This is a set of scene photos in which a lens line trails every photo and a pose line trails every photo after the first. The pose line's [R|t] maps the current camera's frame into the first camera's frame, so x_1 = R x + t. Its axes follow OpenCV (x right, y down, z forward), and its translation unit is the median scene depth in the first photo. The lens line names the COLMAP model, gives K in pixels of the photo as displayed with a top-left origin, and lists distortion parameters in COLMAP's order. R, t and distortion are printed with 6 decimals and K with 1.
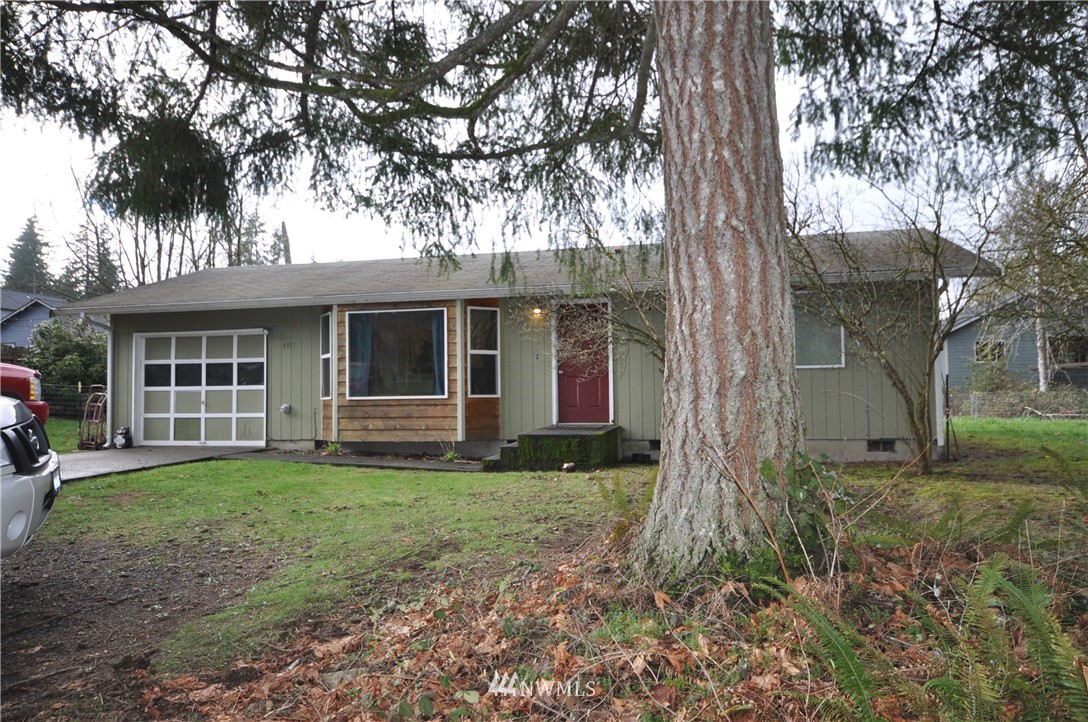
lens RADIAL K [[825.2, 0, 545.2], [0, 825.2, 361.7], [0, 0, 1]] dist [0.011236, 0.004792]
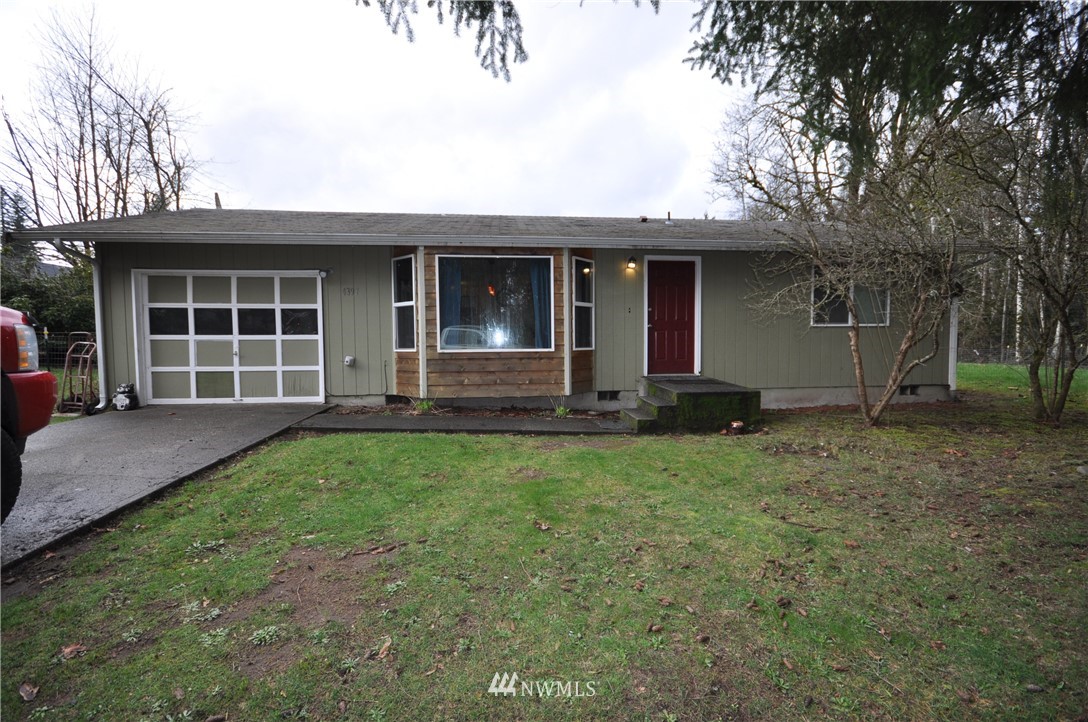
lens RADIAL K [[476.0, 0, 542.4], [0, 476.0, 360.0], [0, 0, 1]] dist [-0.002164, -0.002170]
pose [[0.941340, -0.010303, 0.337301, -0.289870], [-0.021335, 0.995717, 0.089954, 0.004208], [-0.336784, -0.091873, 0.937089, 0.439423]]
